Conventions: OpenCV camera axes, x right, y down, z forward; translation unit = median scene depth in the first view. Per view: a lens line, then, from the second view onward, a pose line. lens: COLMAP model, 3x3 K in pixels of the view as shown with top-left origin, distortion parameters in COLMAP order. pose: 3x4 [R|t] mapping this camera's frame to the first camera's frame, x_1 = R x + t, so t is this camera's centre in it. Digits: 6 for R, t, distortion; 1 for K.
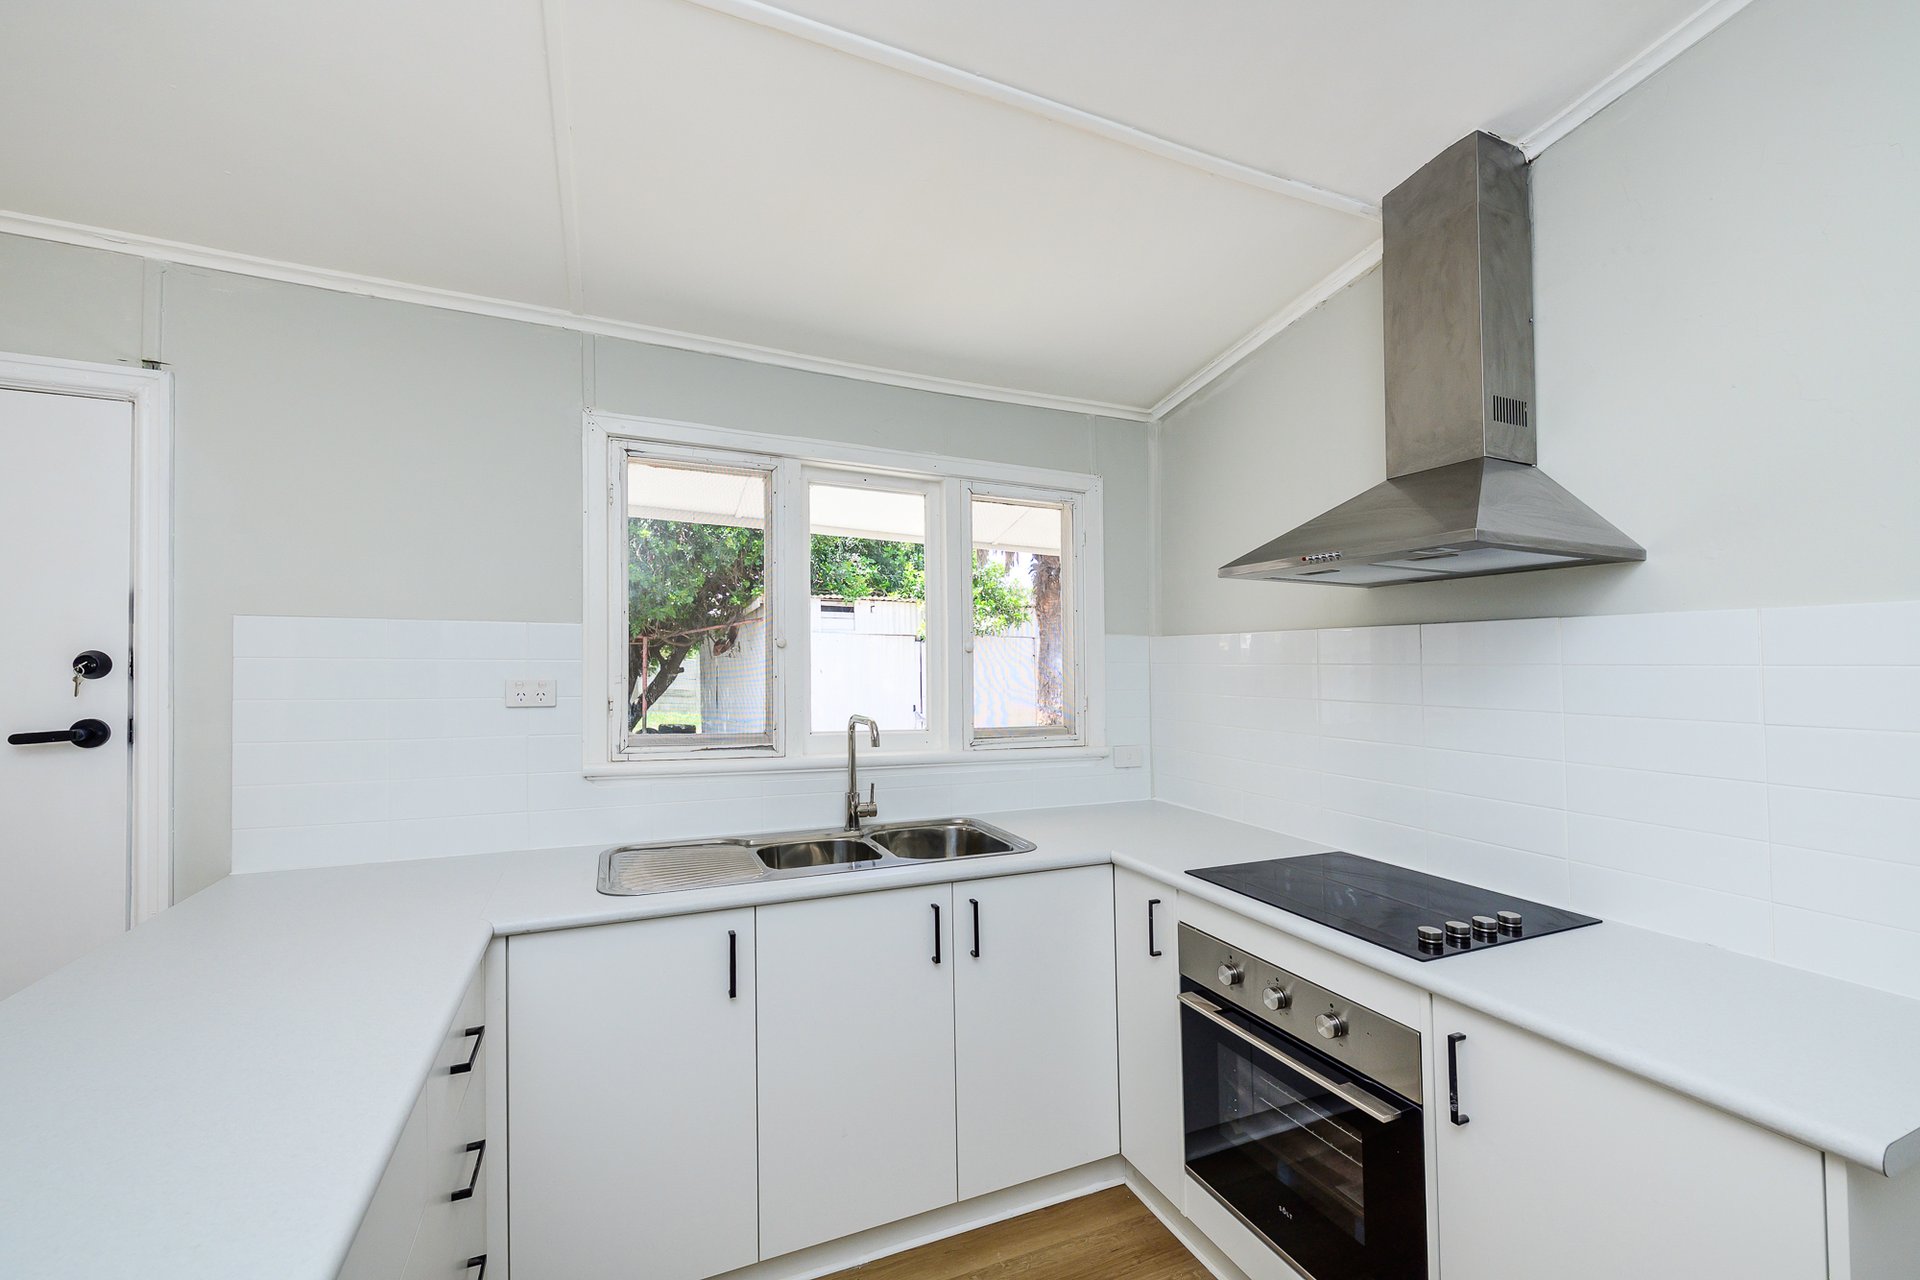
lens RADIAL K [[751.4, 0, 946.5], [0, 751.4, 637.0], [0, 0, 1]] dist [-0.000832, -0.000433]
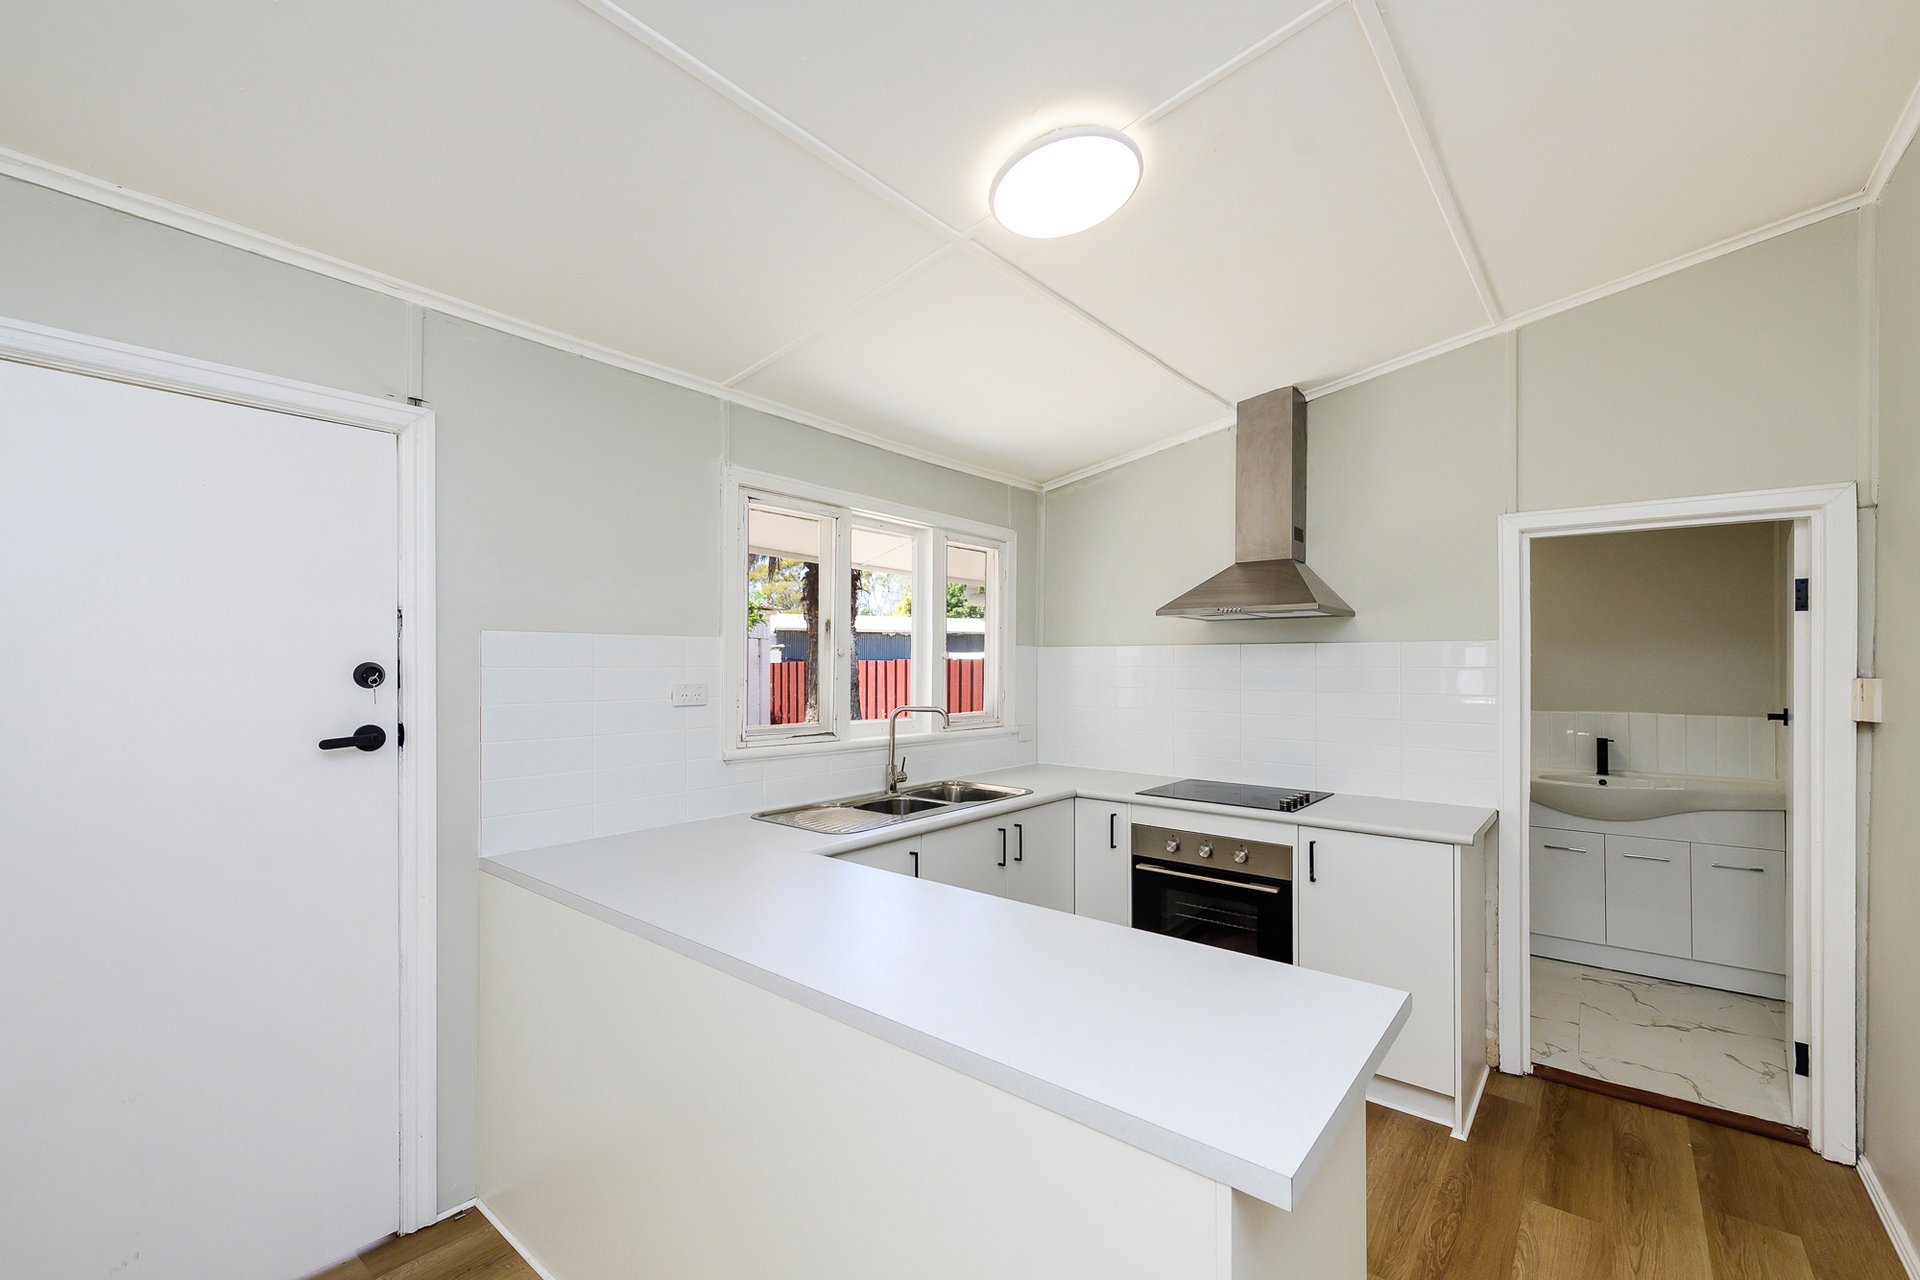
lens RADIAL K [[784.4, 0, 924.7], [0, 784.4, 659.2], [0, 0, 1]] dist [0.000433, -0.000305]
pose [[0.904299, -0.001755, 0.426897, -0.751323], [-0.011525, 0.999527, 0.028522, -0.023769], [-0.426745, -0.030712, 0.903851, -0.316440]]
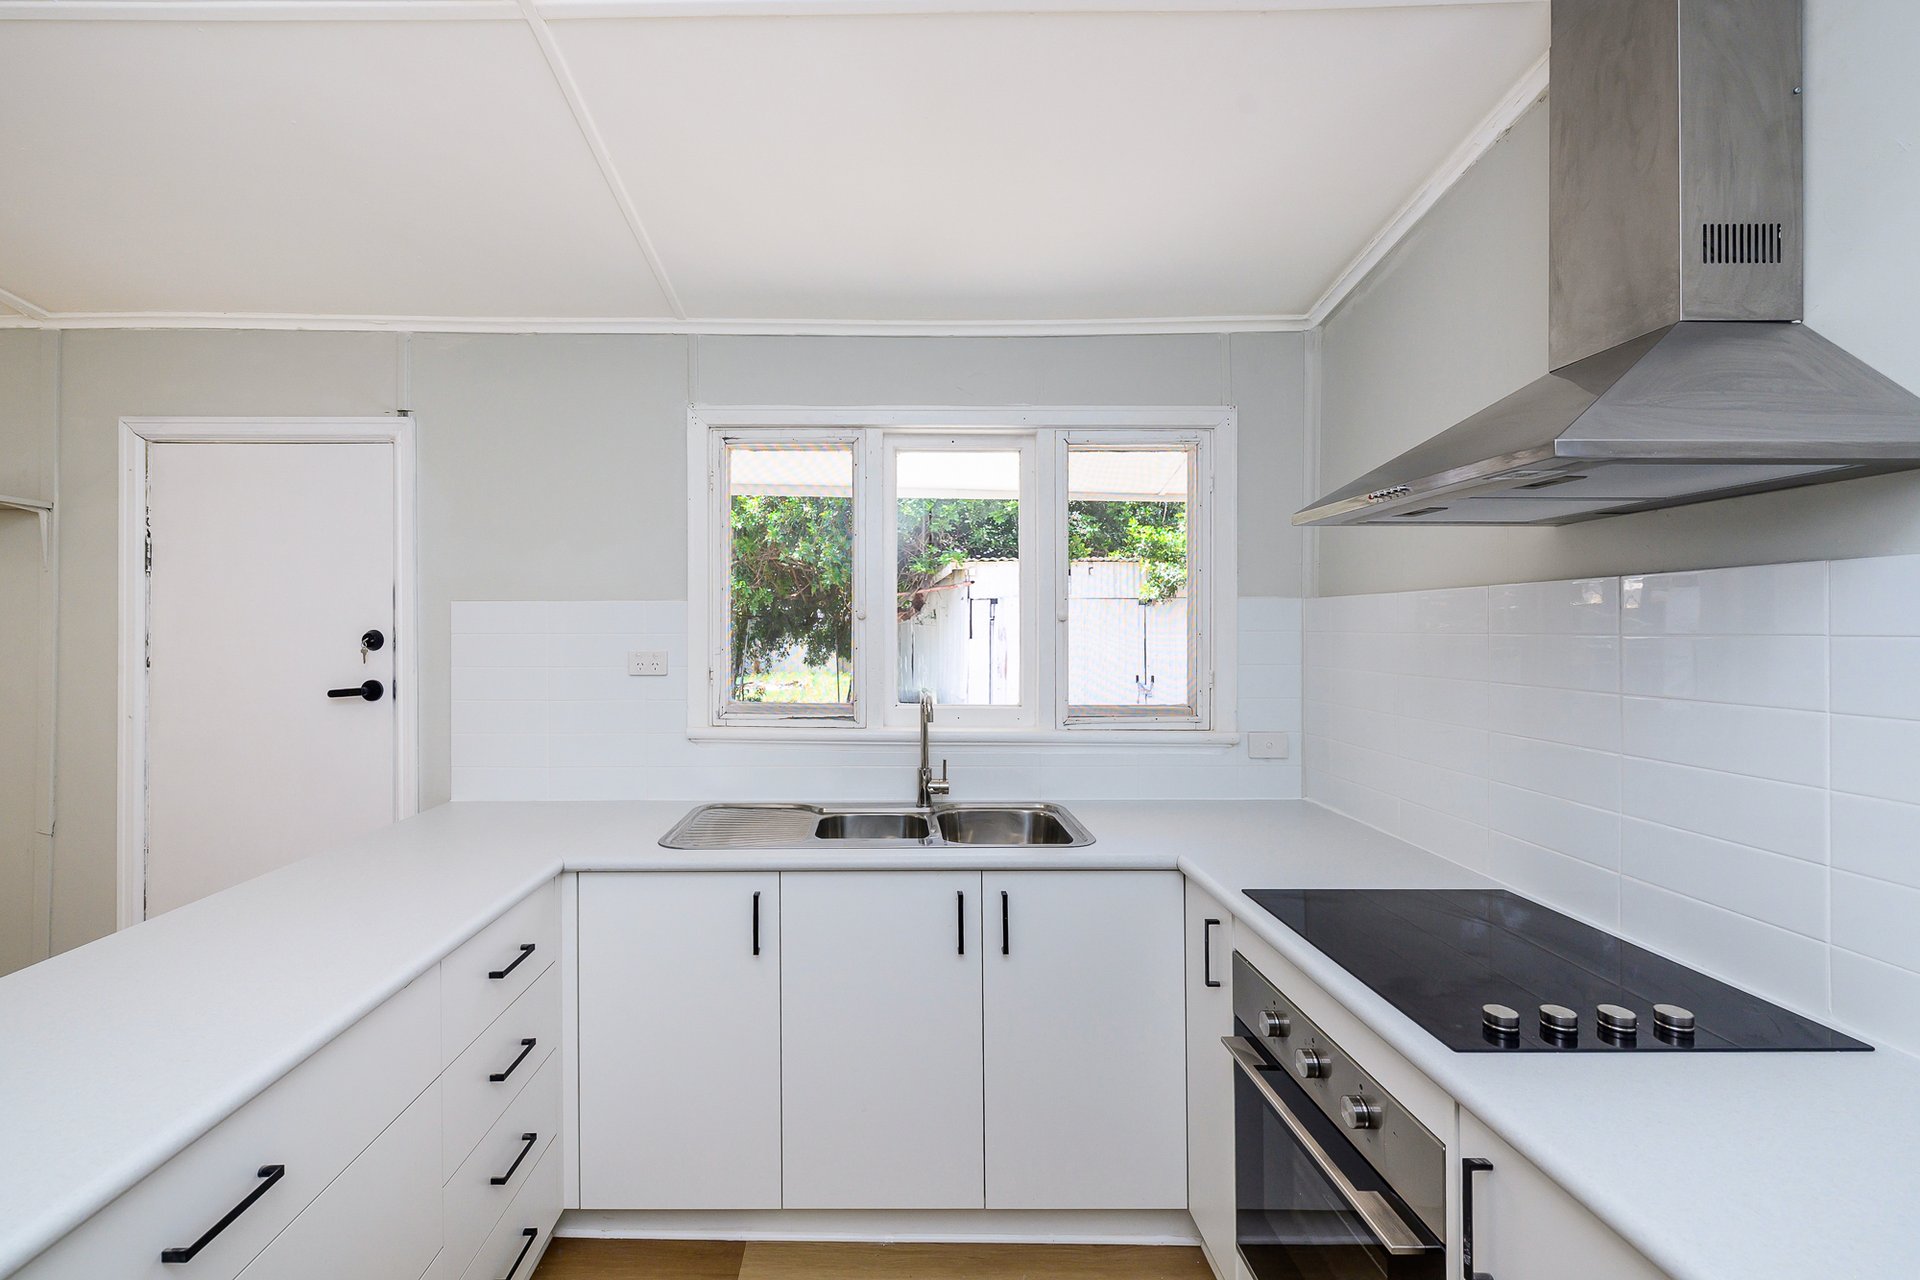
lens RADIAL K [[797.8, 0, 953.1], [0, 797.8, 618.9], [0, 0, 1]] dist [-0.002095, -0.000839]
pose [[0.916111, -0.012333, -0.400736, 0.344345], [0.022760, 0.999515, 0.021271, -0.006925], [0.400279, -0.028607, 0.915947, 0.080974]]
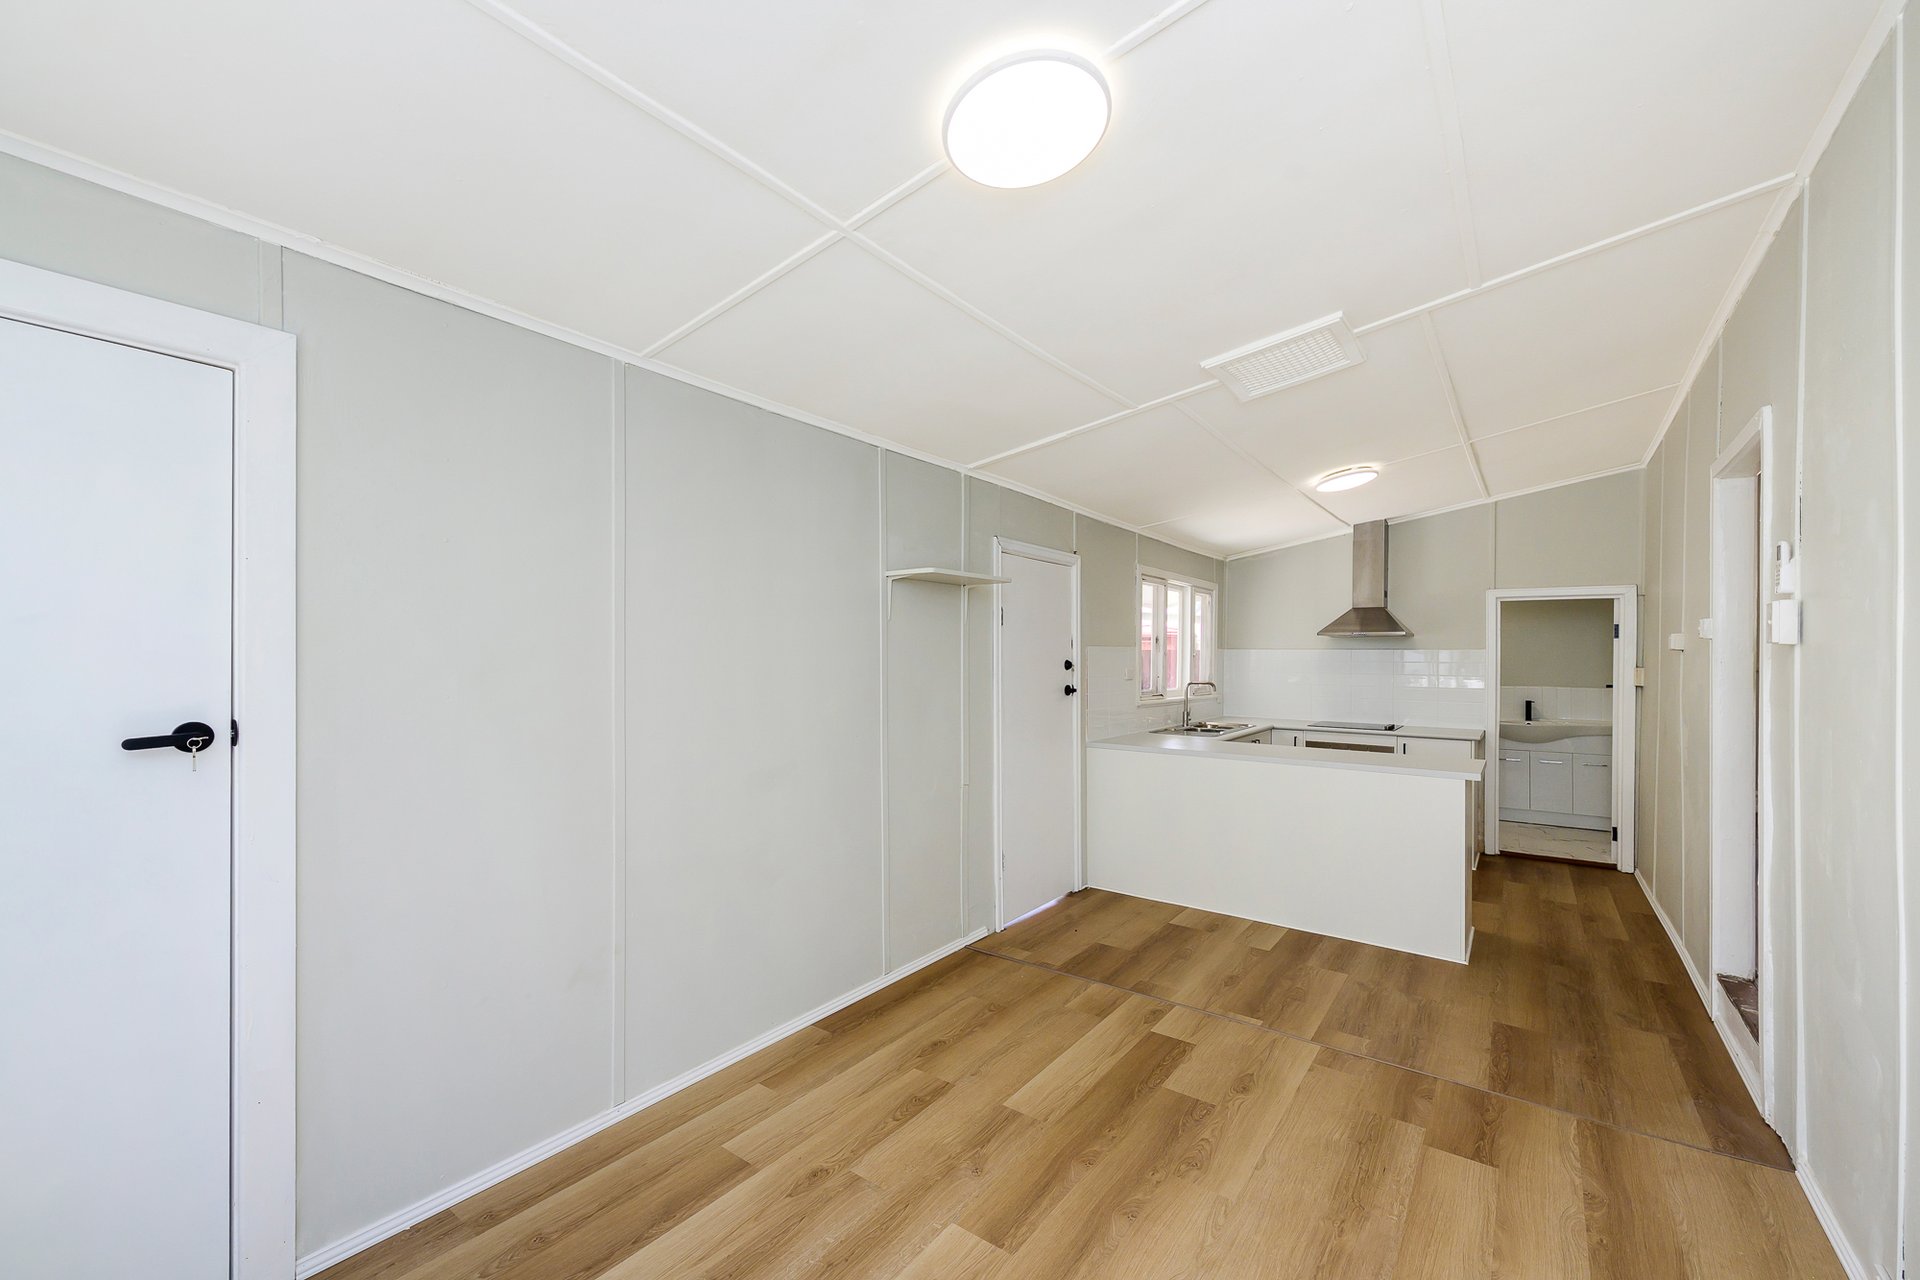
lens RADIAL K [[776.3, 0, 928.1], [0, 776.3, 654.6], [0, 0, 1]] dist [-0.000412, -0.000070]
pose [[0.872623, -0.000632, 0.488394, -2.486990], [-0.017895, 0.999286, 0.033266, -0.070750], [-0.488067, -0.037769, 0.871989, -1.010181]]
